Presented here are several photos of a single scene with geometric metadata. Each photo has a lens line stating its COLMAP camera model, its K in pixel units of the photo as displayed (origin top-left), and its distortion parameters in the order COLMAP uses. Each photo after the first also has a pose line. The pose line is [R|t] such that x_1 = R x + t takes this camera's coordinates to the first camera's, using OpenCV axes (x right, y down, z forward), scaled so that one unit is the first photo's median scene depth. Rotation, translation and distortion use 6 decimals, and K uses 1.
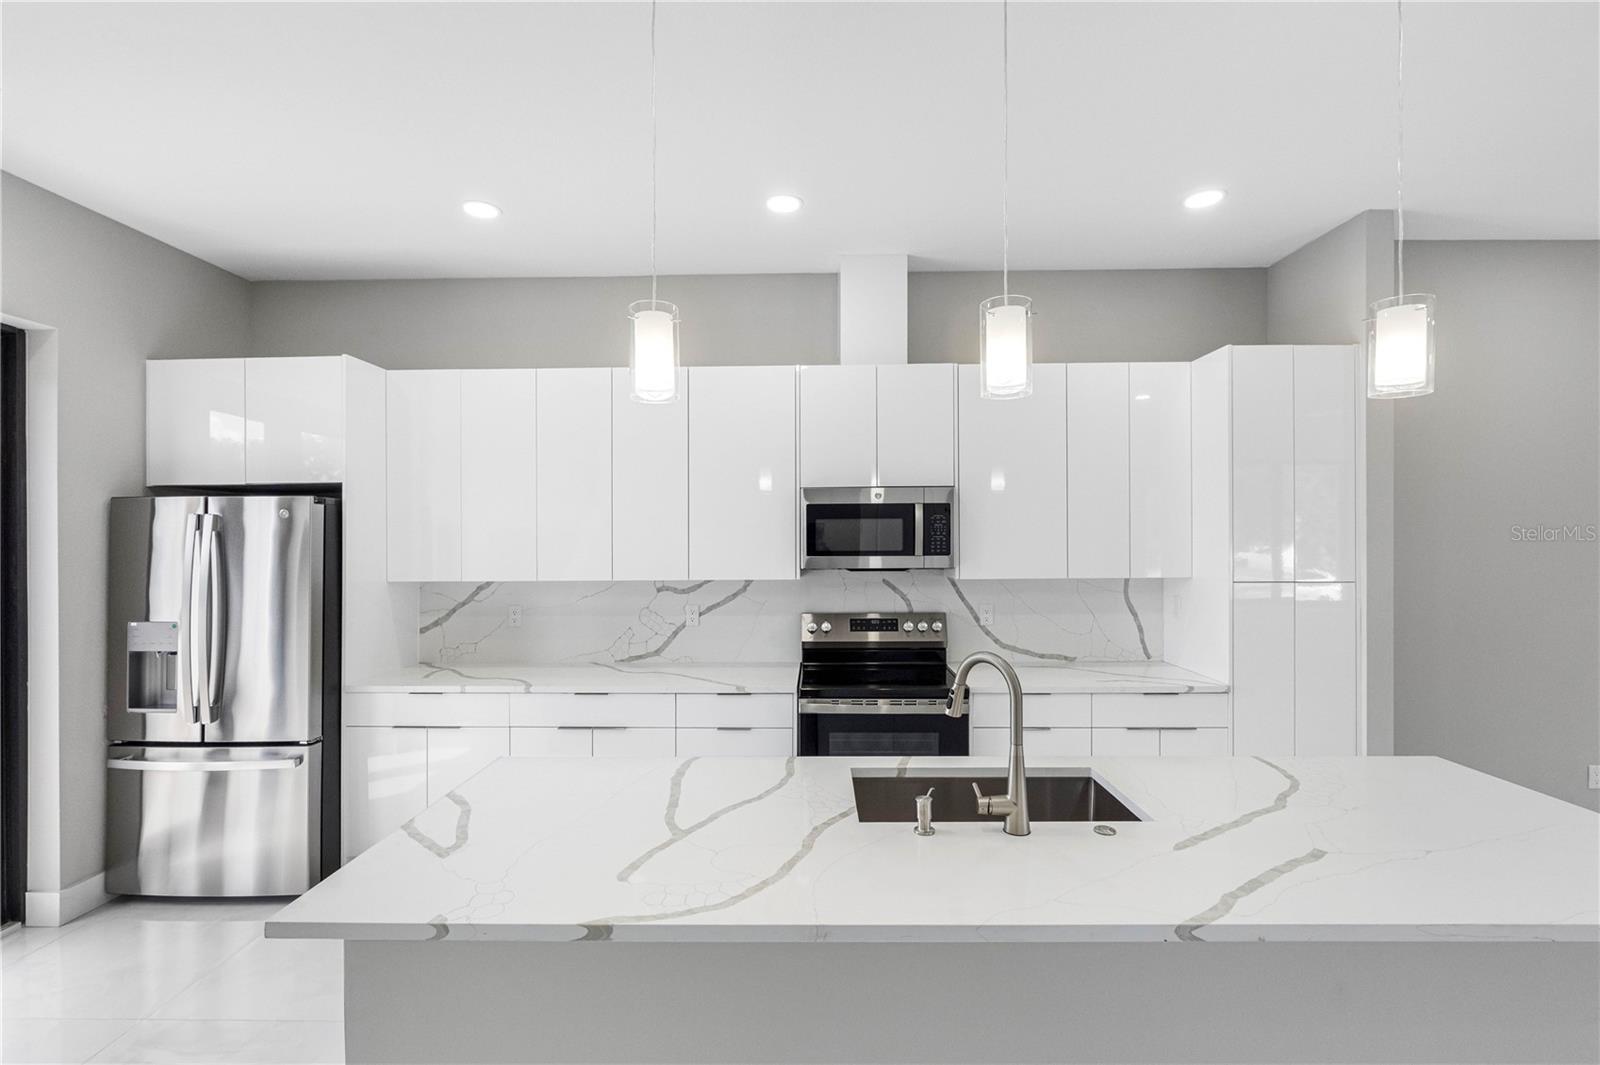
lens RADIAL K [[711.7, 0, 800.1], [0, 711.7, 531.8], [0, 0, 1]] dist [-0.000989, 0.000351]
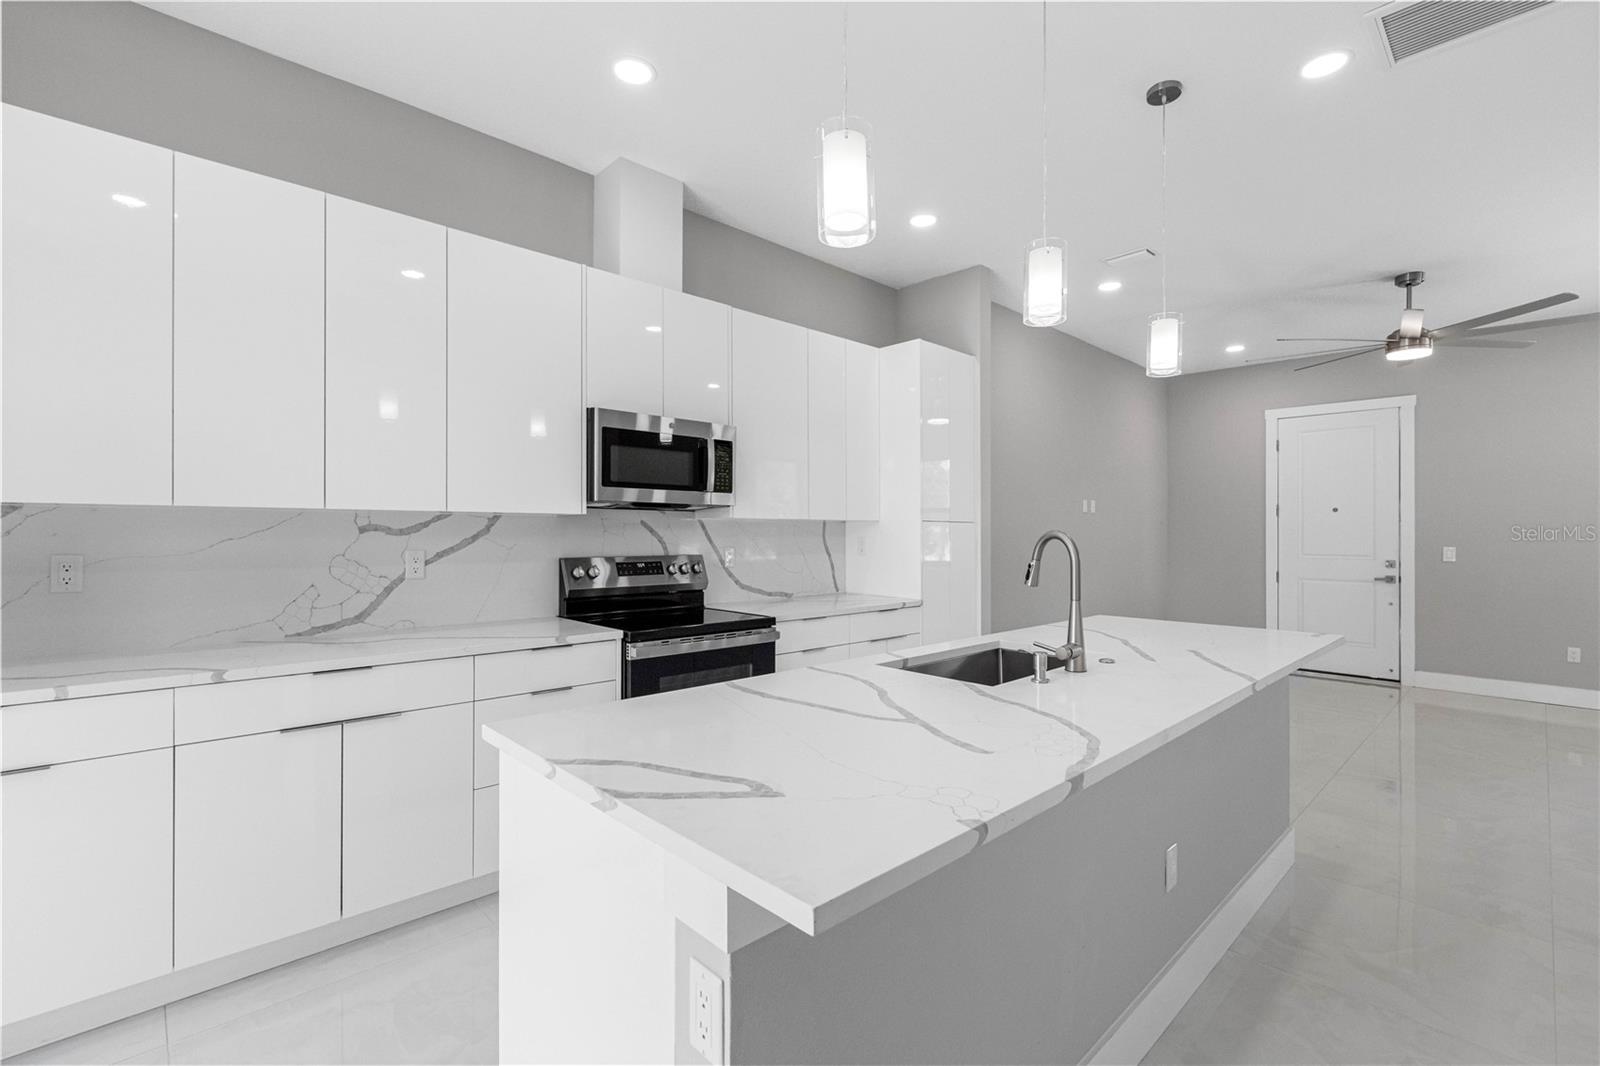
lens RADIAL K [[711.7, 0, 802.4], [0, 711.7, 523.4], [0, 0, 1]] dist [-0.000989, 0.000351]
pose [[0.710147, 0.017636, 0.703832, -0.391308], [-0.012828, 0.999844, -0.012110, 0.079922], [-0.703936, -0.000429, 0.710263, 0.196569]]
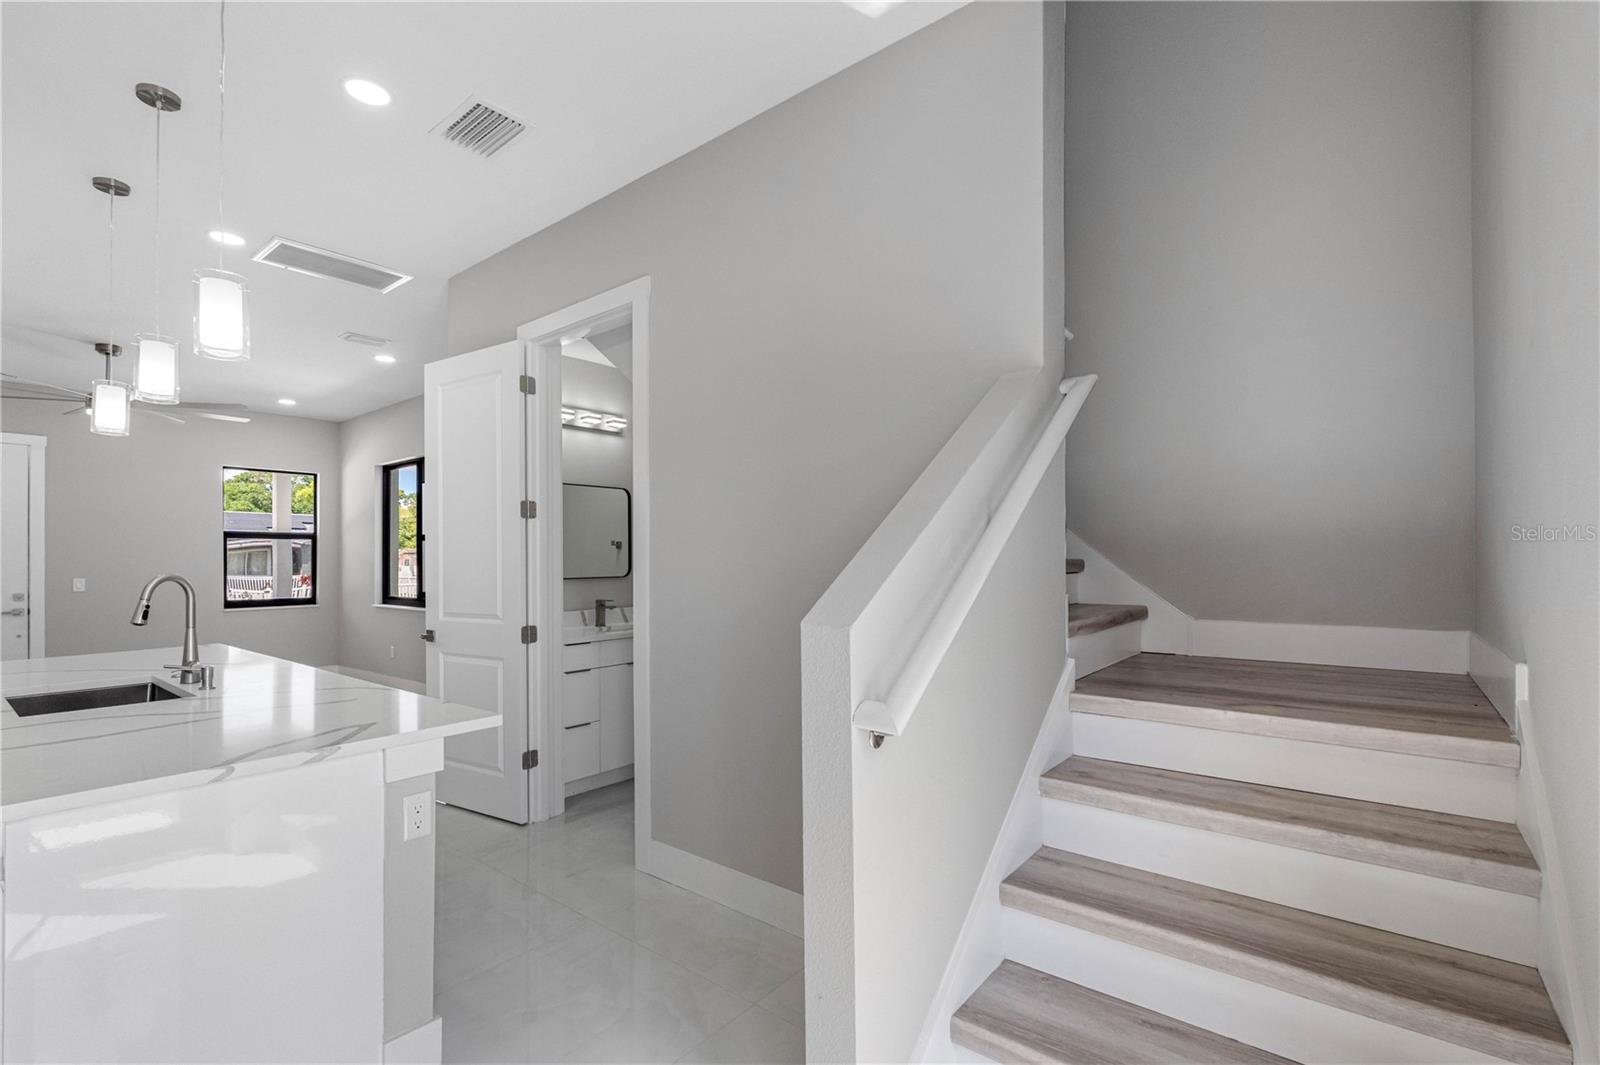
lens RADIAL K [[711.7, 0, 799.4], [0, 711.7, 543.0], [0, 0, 1]] dist [-0.000989, 0.000351]
pose [[-0.793380, 0.022666, 0.608305, -0.761981], [0.007822, 0.999604, -0.027044, 0.068077], [-0.608677, -0.016698, -0.793243, 0.627119]]
